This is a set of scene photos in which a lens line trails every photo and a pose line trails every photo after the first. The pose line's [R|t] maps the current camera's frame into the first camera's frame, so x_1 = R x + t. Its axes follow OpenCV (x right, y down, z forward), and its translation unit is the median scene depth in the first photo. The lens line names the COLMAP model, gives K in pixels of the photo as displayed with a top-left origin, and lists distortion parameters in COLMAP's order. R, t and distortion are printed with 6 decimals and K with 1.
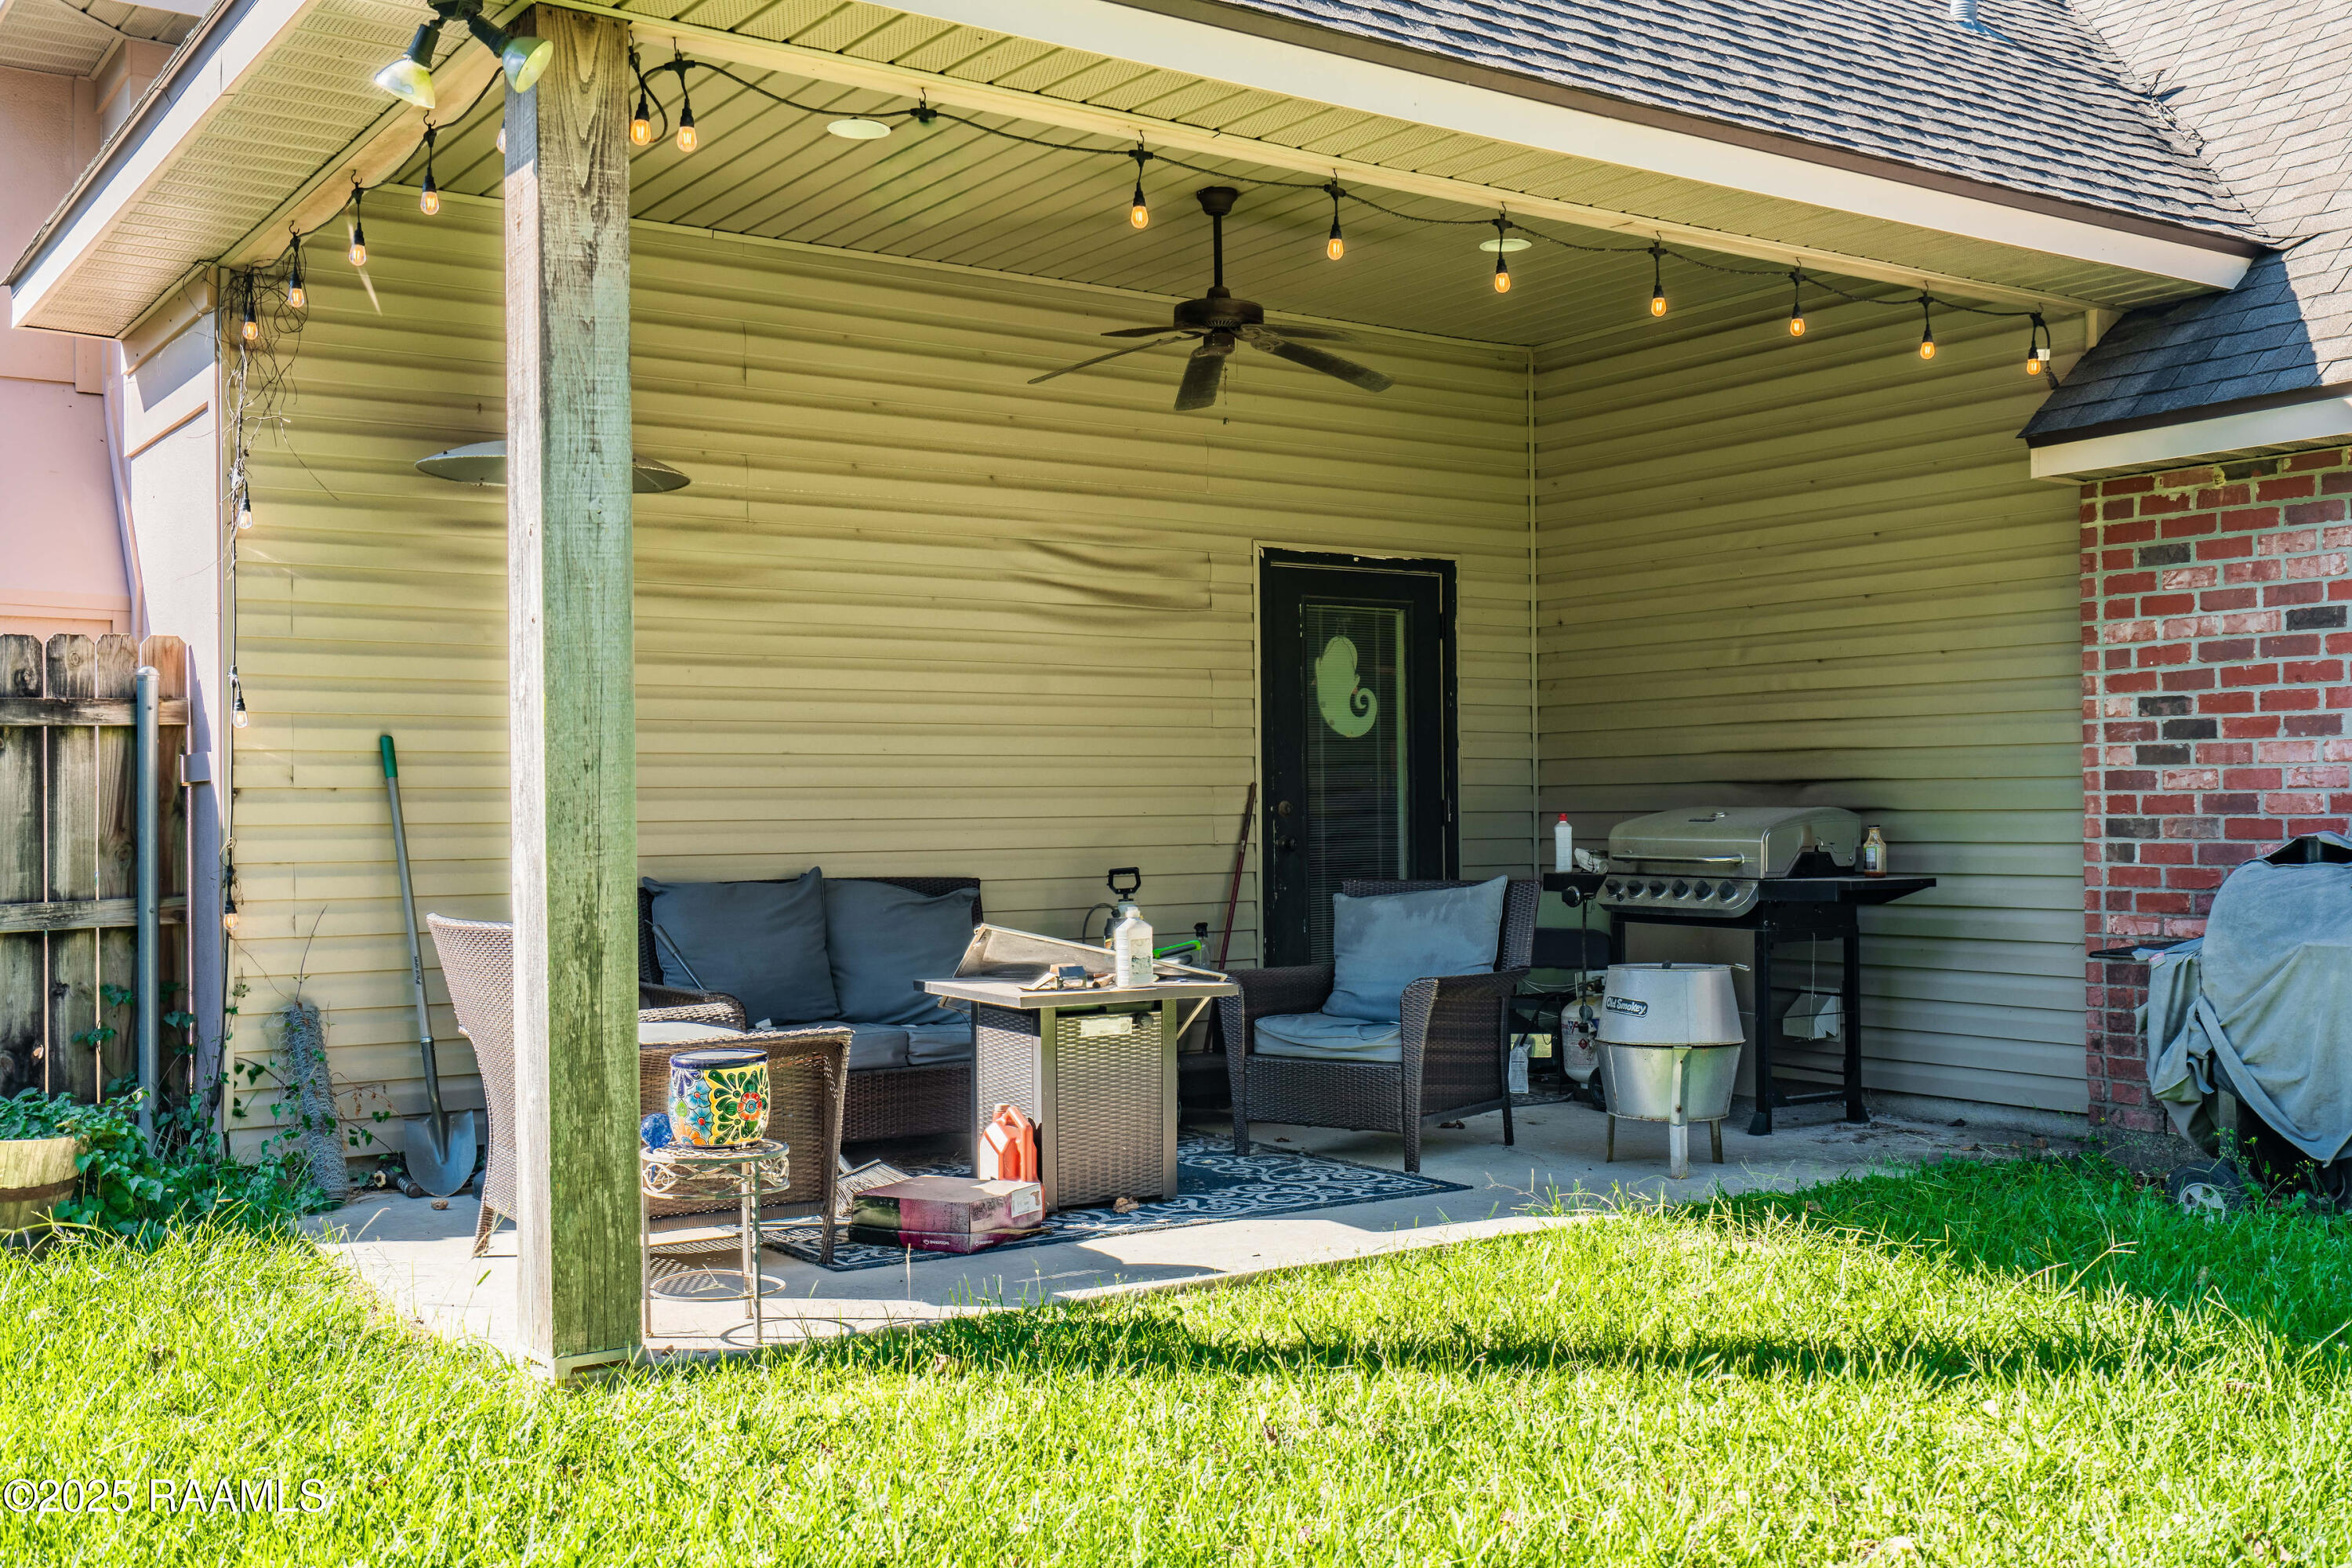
lens RADIAL K [[2358.9, 0, 1176.1], [0, 2358.9, 785.6], [0, 0, 1]] dist [0.015313, 0.000000]
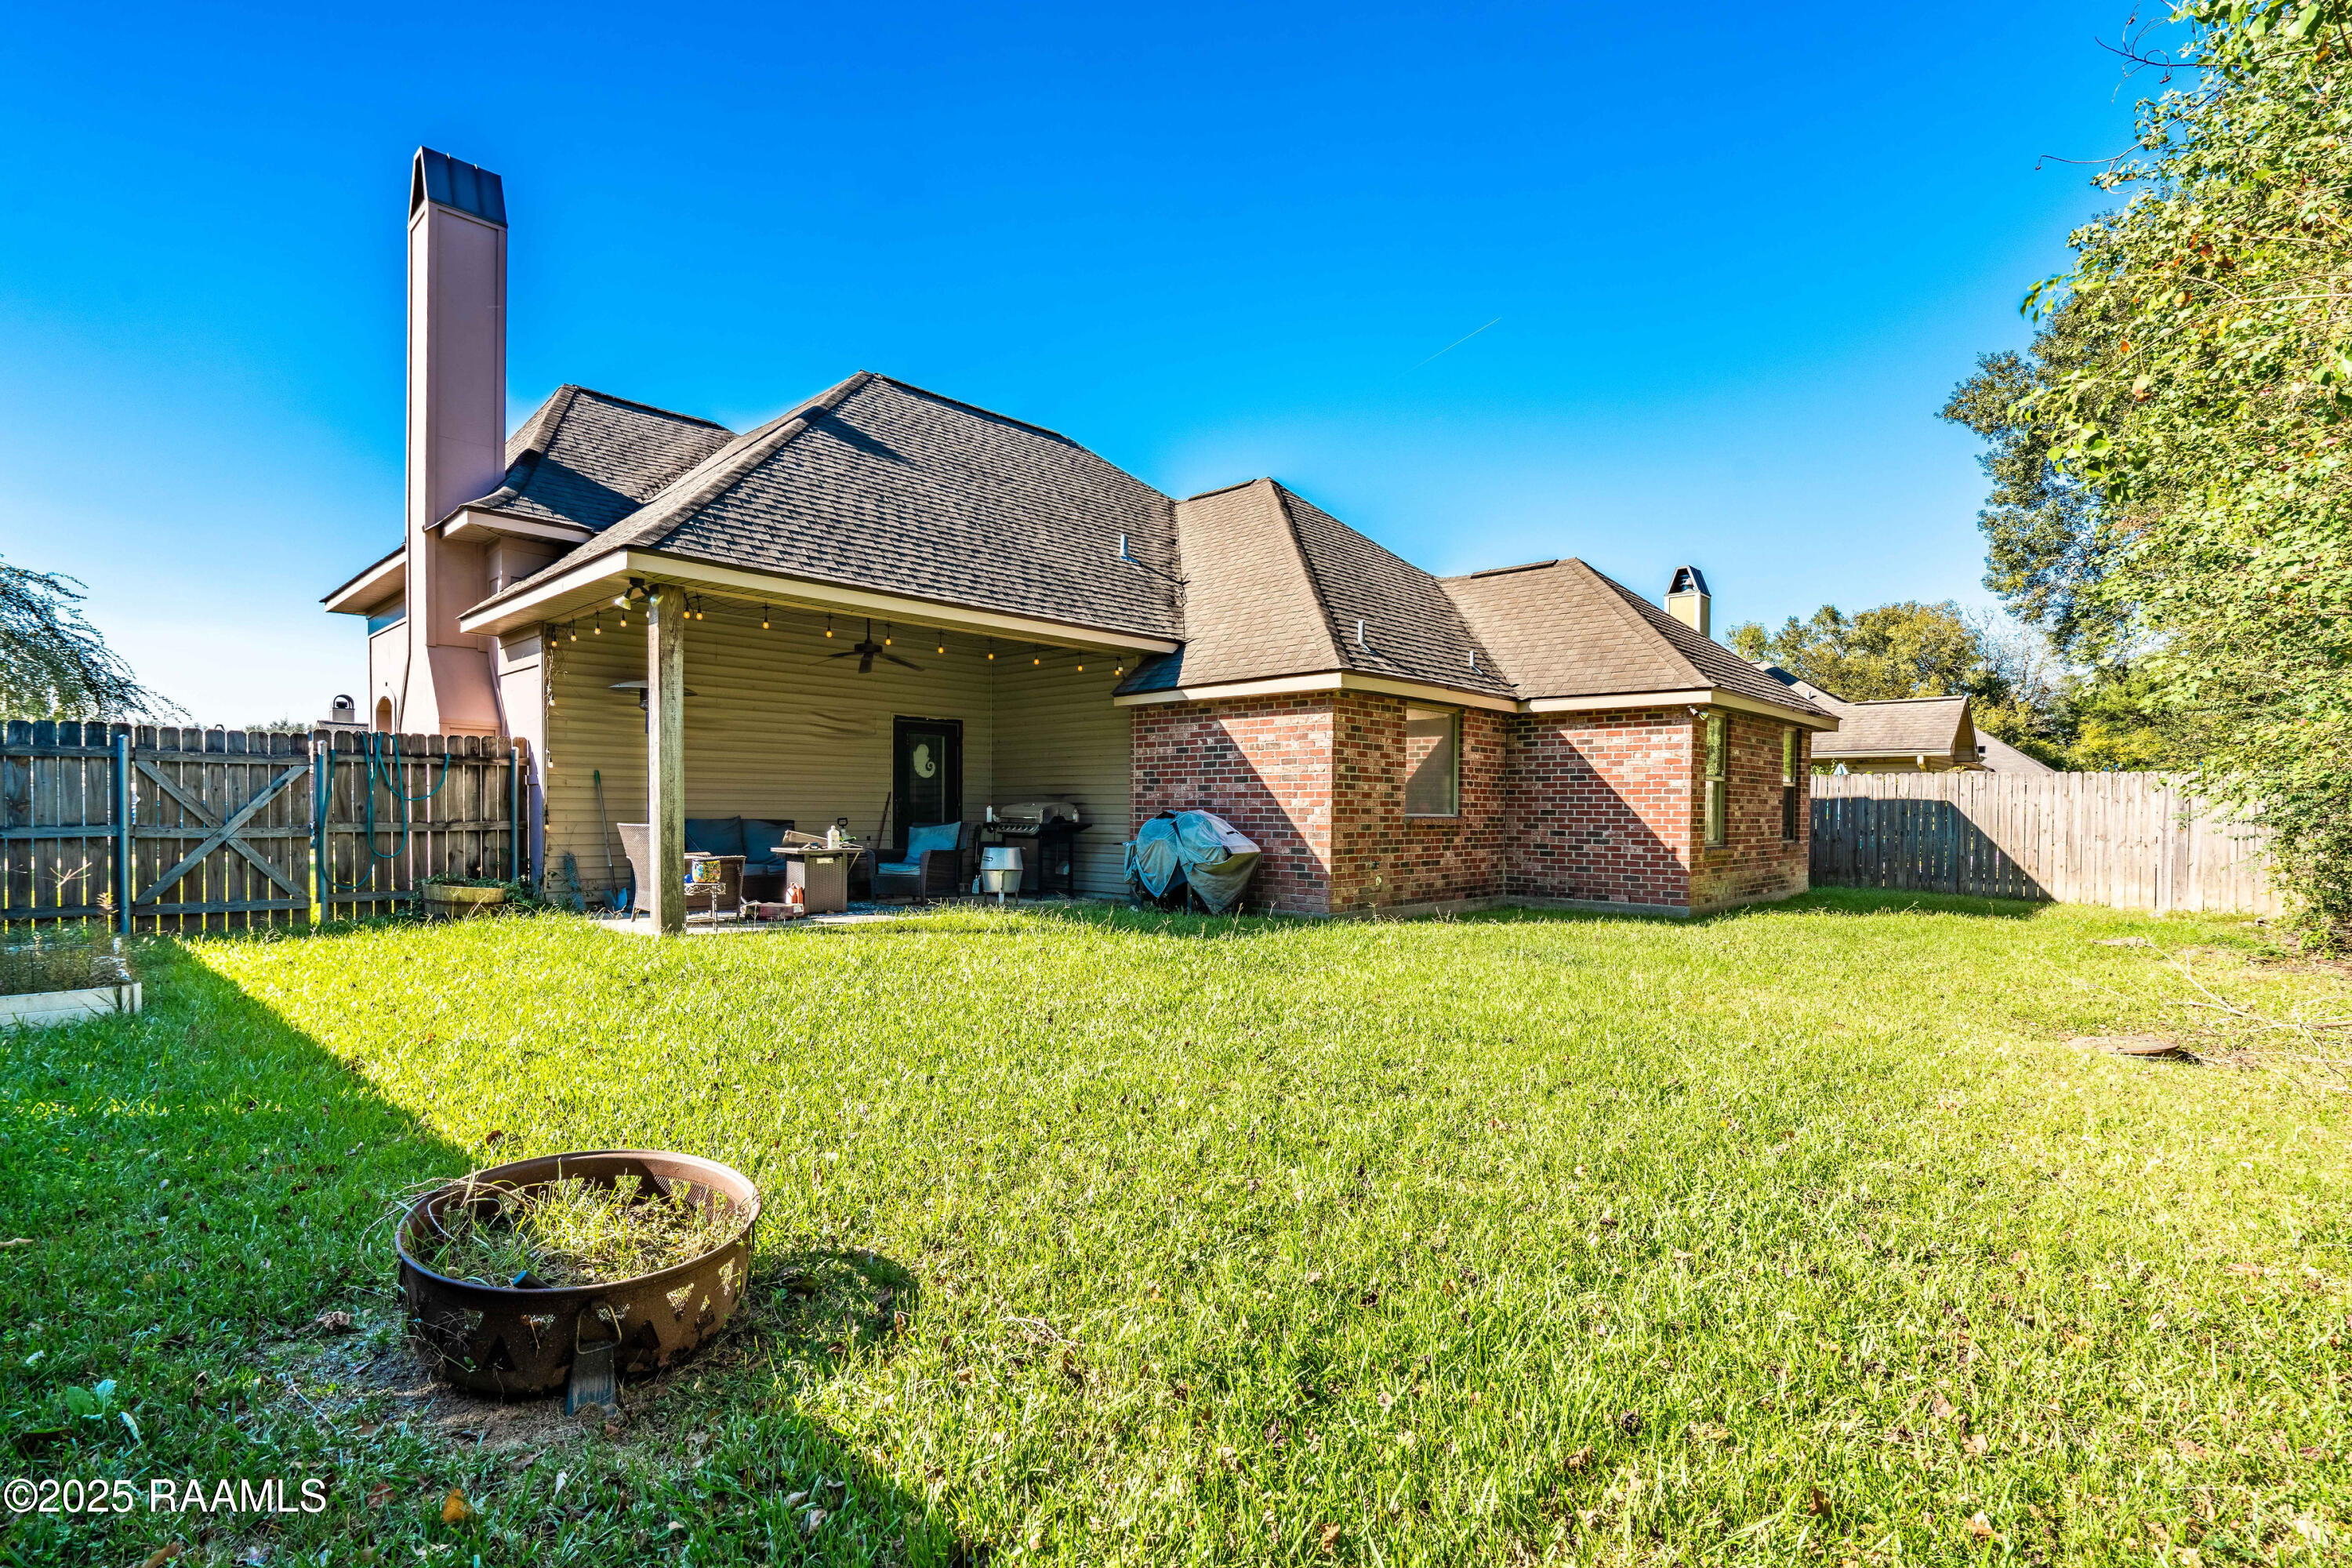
lens RADIAL K [[1082.5, 0, 1138.5], [0, 1082.5, 830.8], [0, 0, 1]] dist [-0.002026, 0.002781]
pose [[0.982011, 0.012891, 0.188381, 0.108743], [-0.018407, 0.999451, 0.027562, 0.006180], [-0.187922, -0.030533, 0.981709, -0.568866]]
